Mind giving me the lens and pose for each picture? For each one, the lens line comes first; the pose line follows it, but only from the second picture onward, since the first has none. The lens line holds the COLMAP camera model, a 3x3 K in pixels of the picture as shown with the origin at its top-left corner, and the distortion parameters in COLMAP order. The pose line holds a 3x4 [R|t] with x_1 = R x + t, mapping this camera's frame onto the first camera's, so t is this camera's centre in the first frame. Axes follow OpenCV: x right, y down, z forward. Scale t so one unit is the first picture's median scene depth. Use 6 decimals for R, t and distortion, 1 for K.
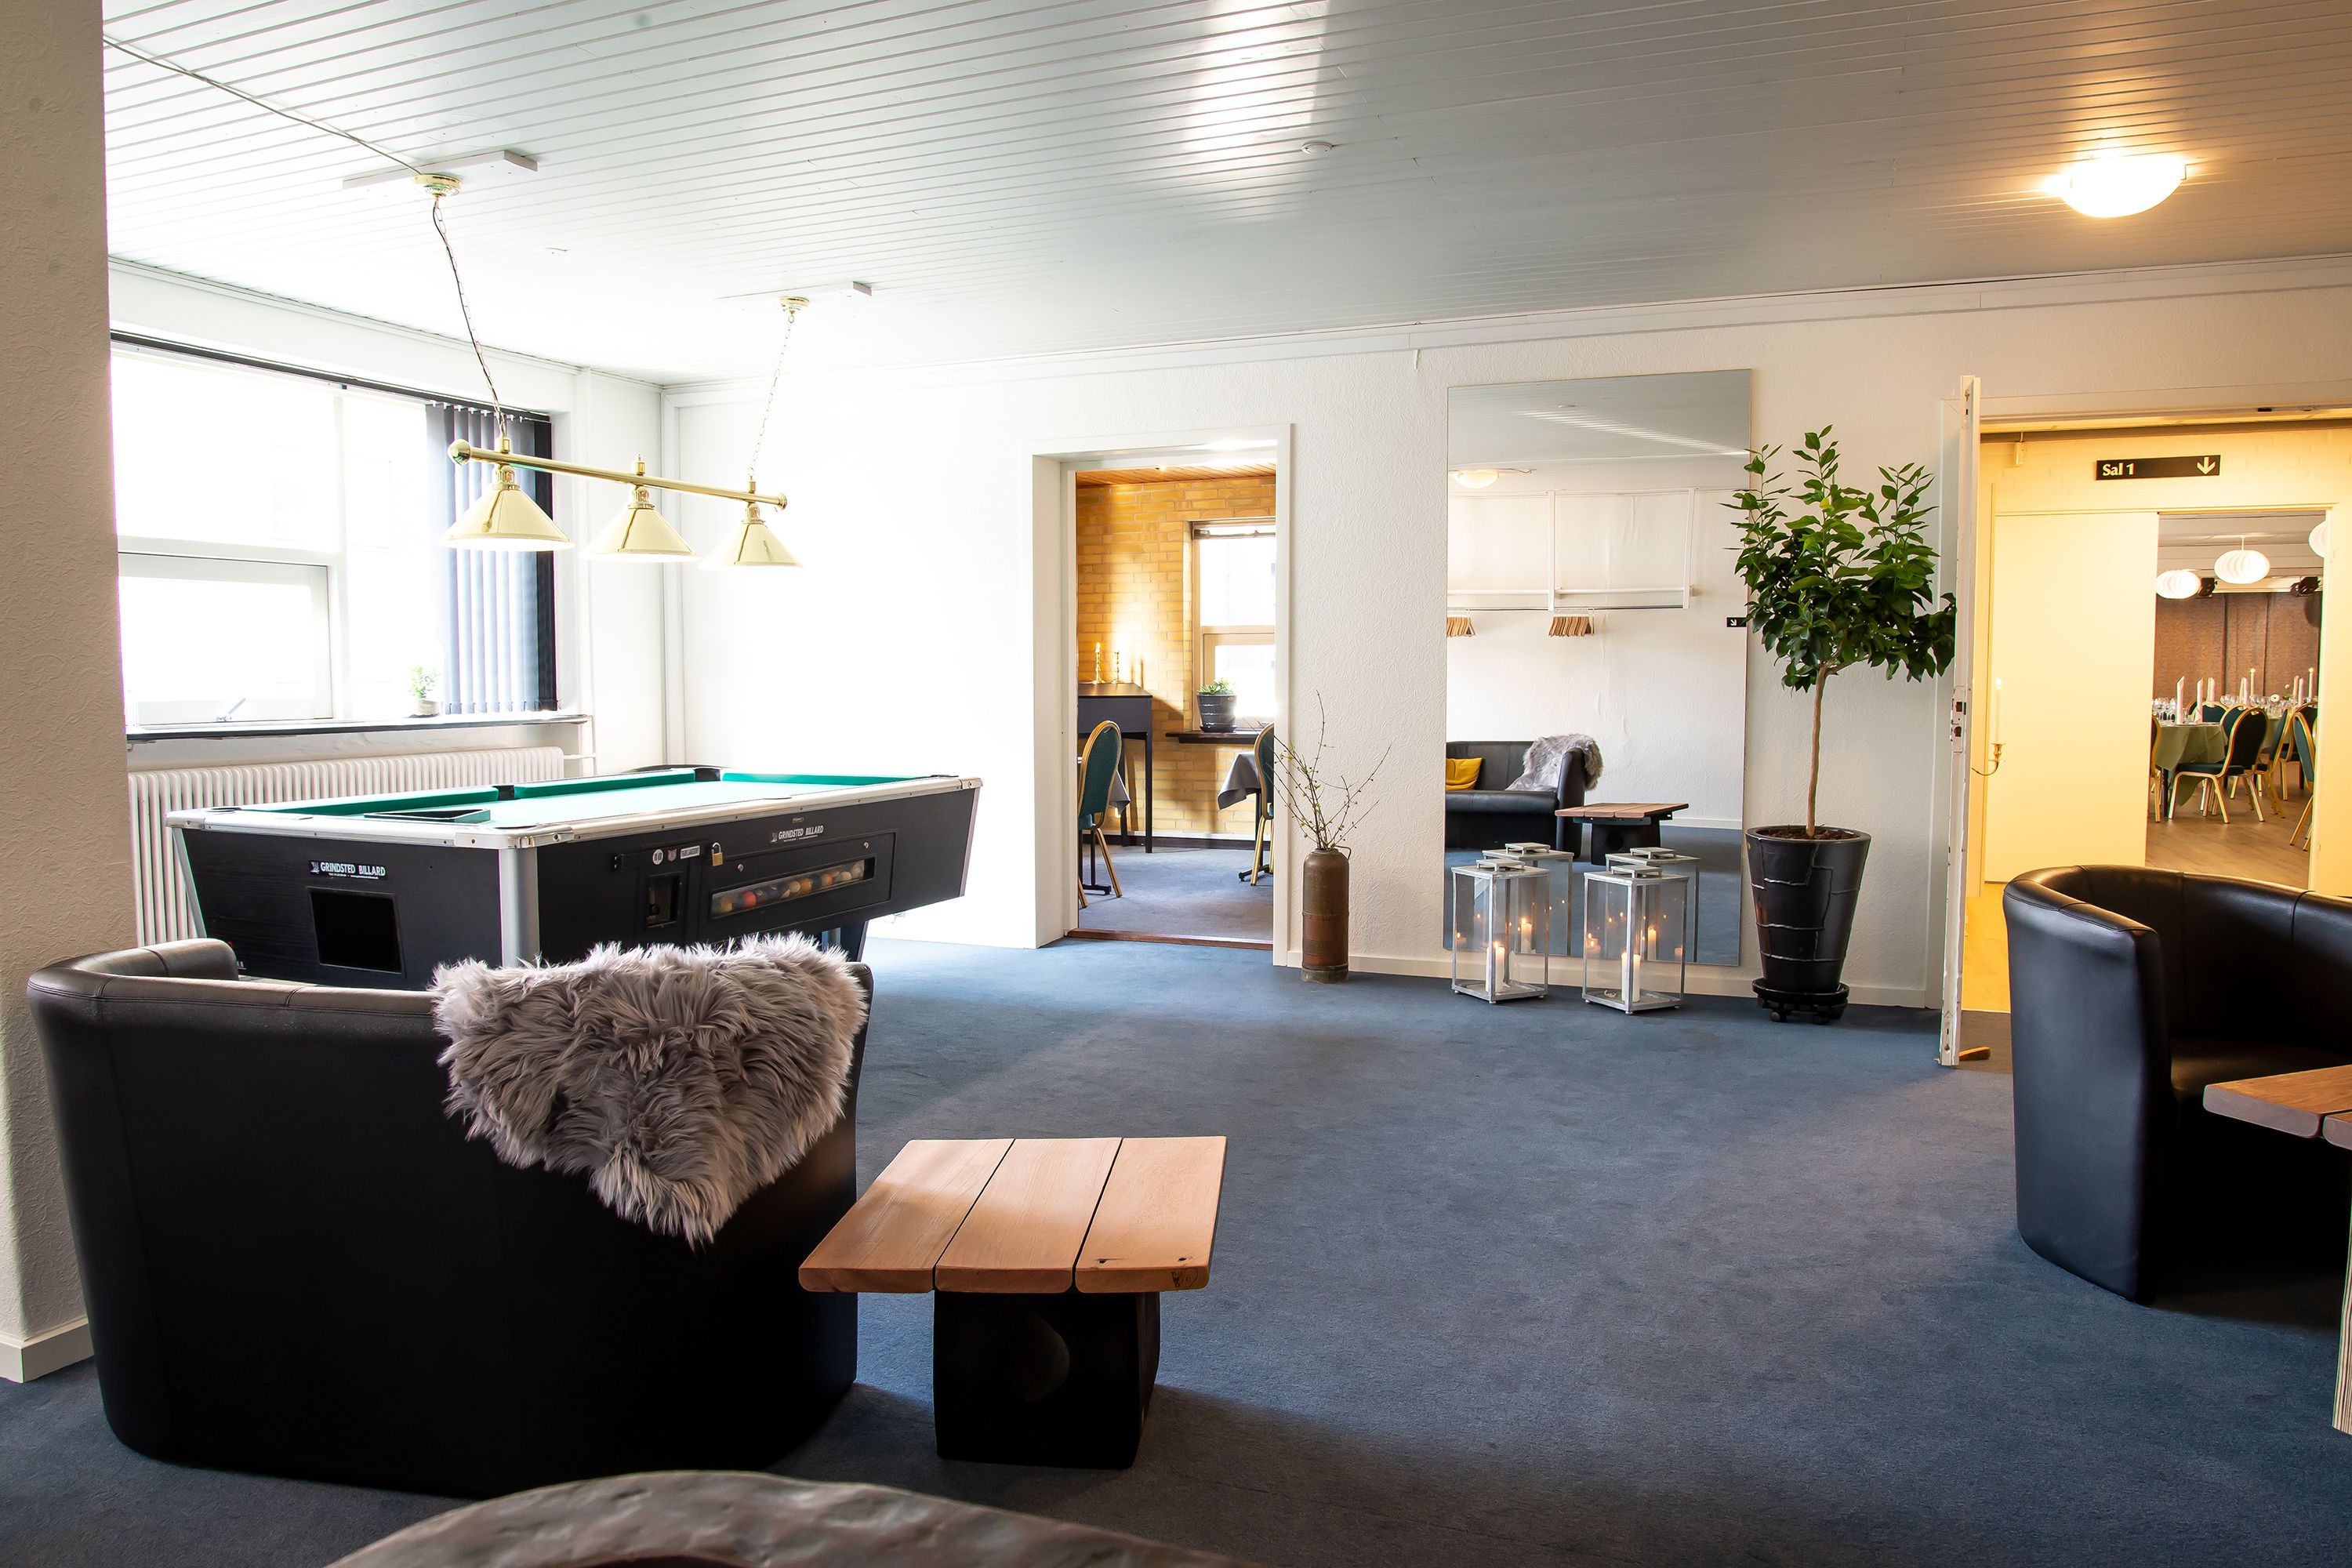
lens RADIAL K [[1583.3, 0, 1178.9], [0, 1583.3, 783.1], [0, 0, 1]] dist [-0.079599, 0.022621]
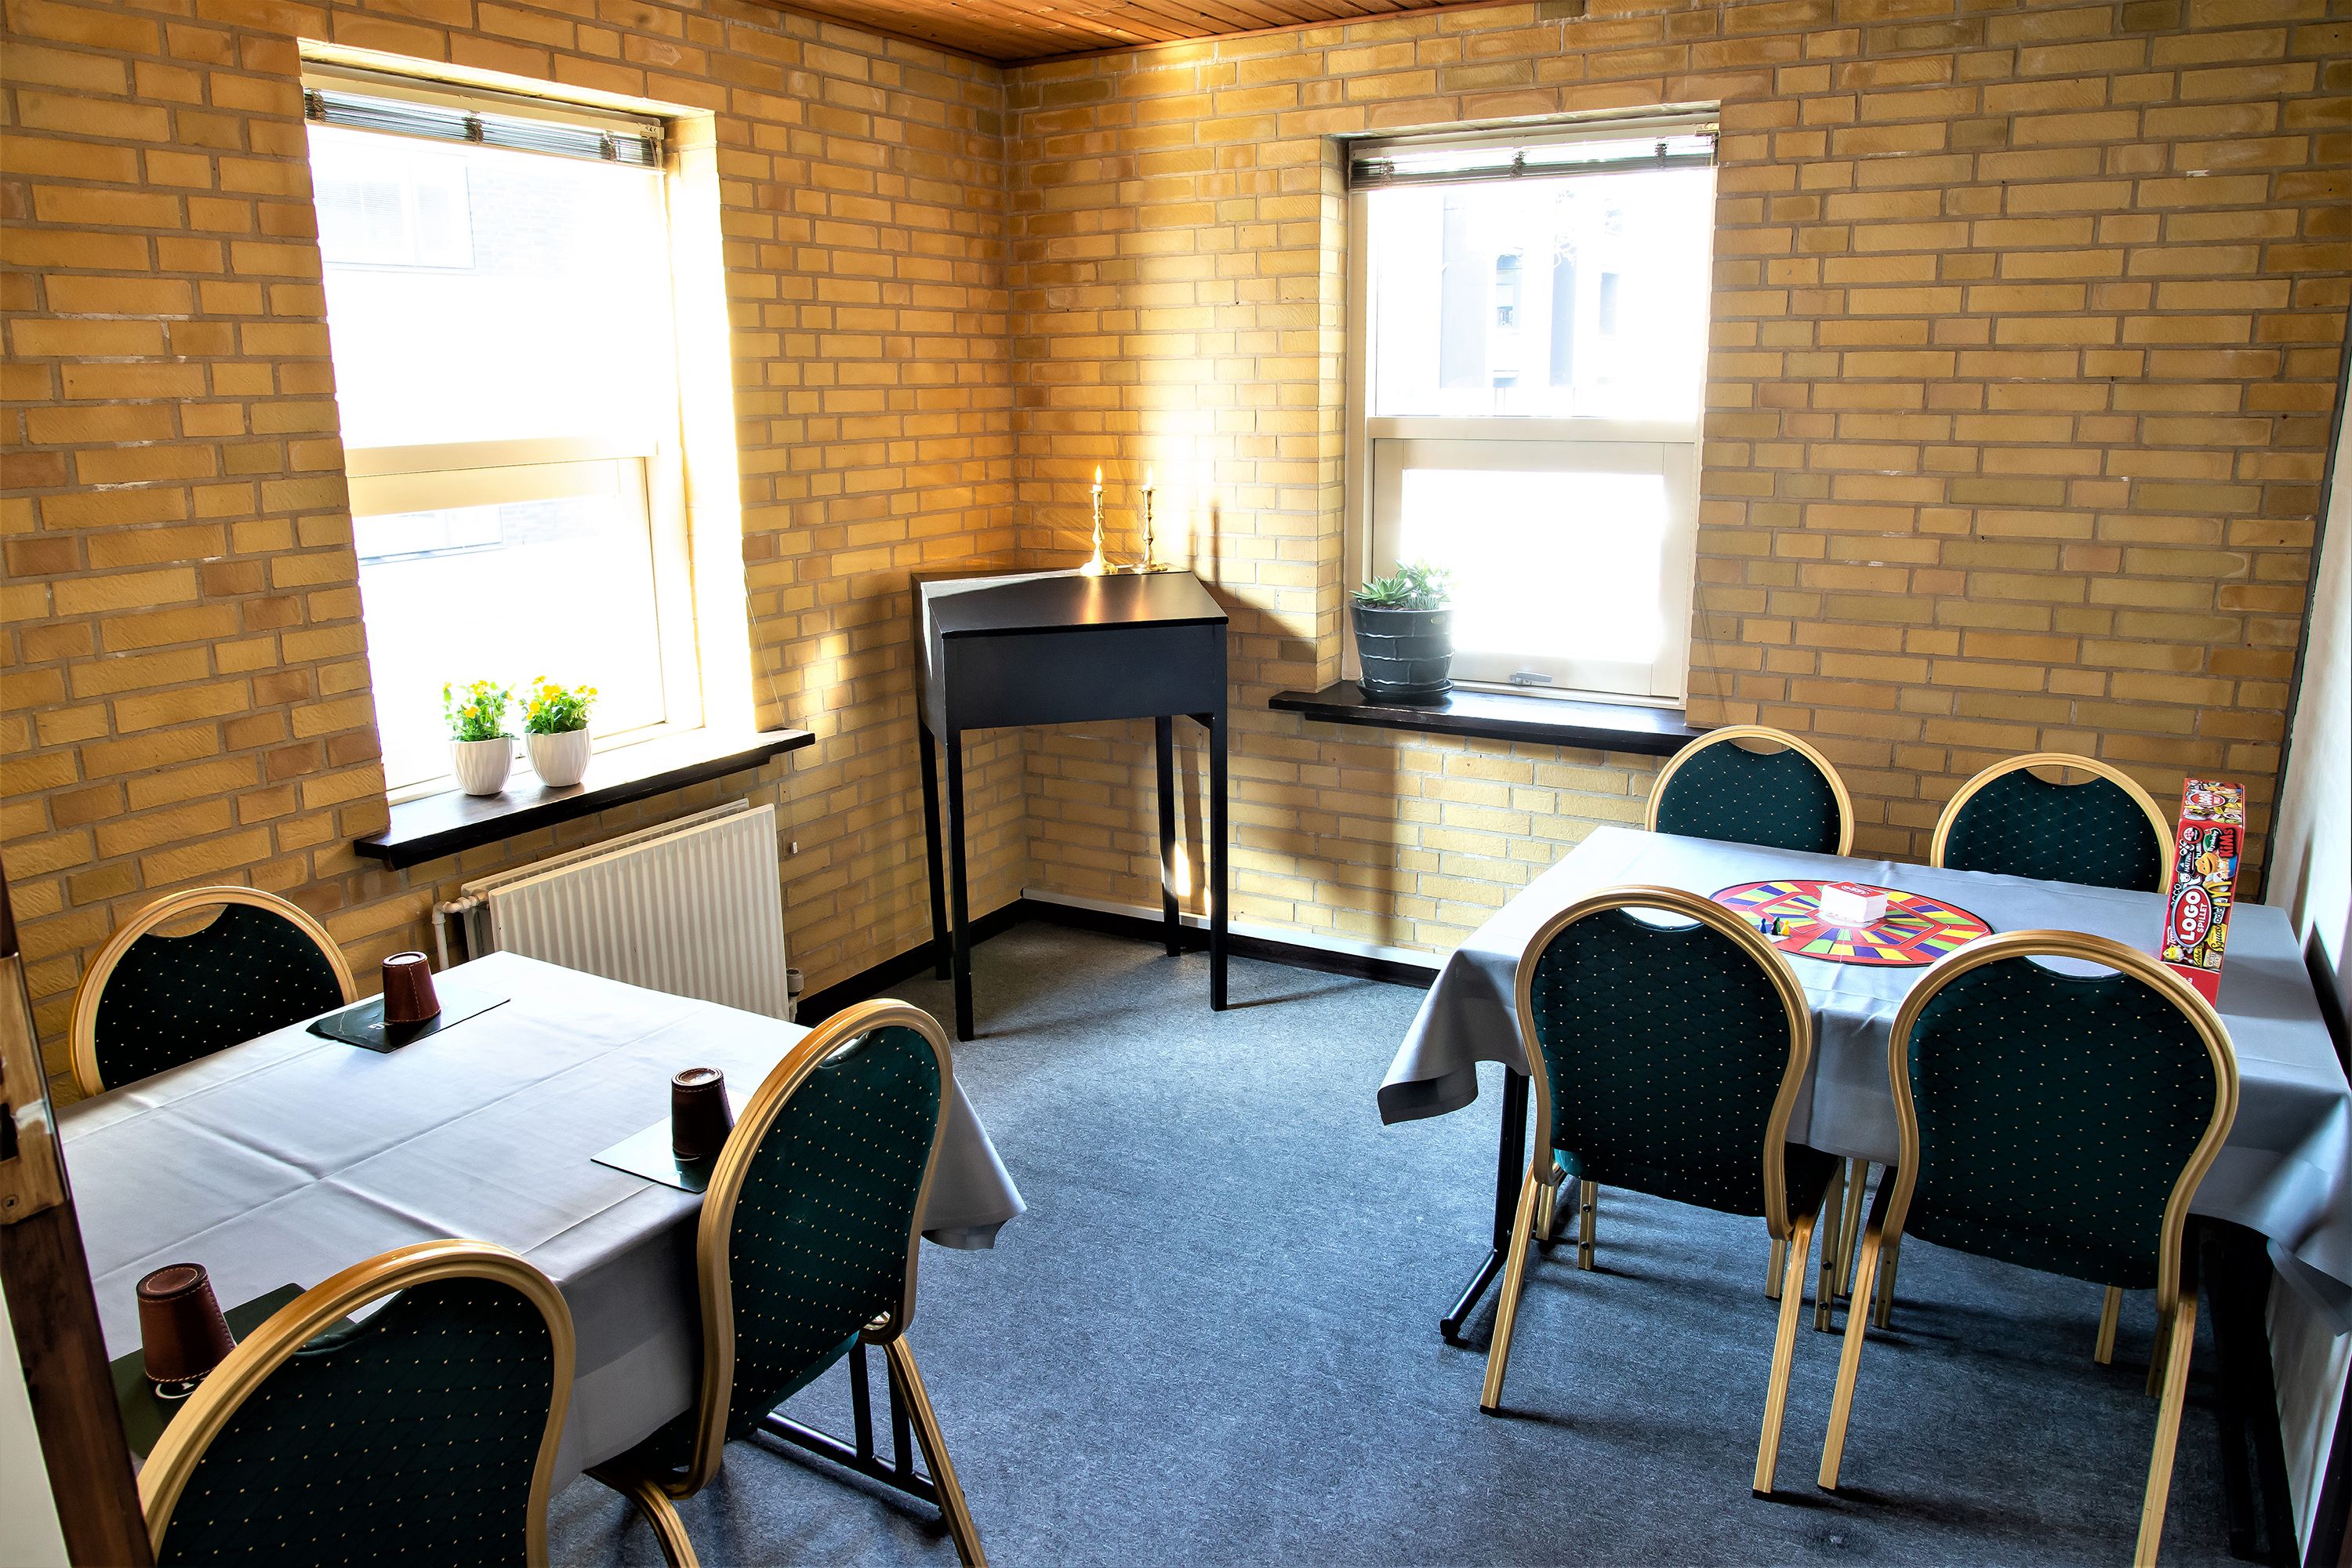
lens RADIAL K [[1583.3, 0, 1178.6], [0, 1583.3, 783.3], [0, 0, 1]] dist [-0.079599, 0.022621]
pose [[0.991889, 0.024071, -0.124808, 0.018872], [-0.000203, 0.982204, 0.187817, -0.084463], [0.127108, -0.186268, 0.974242, 0.602602]]
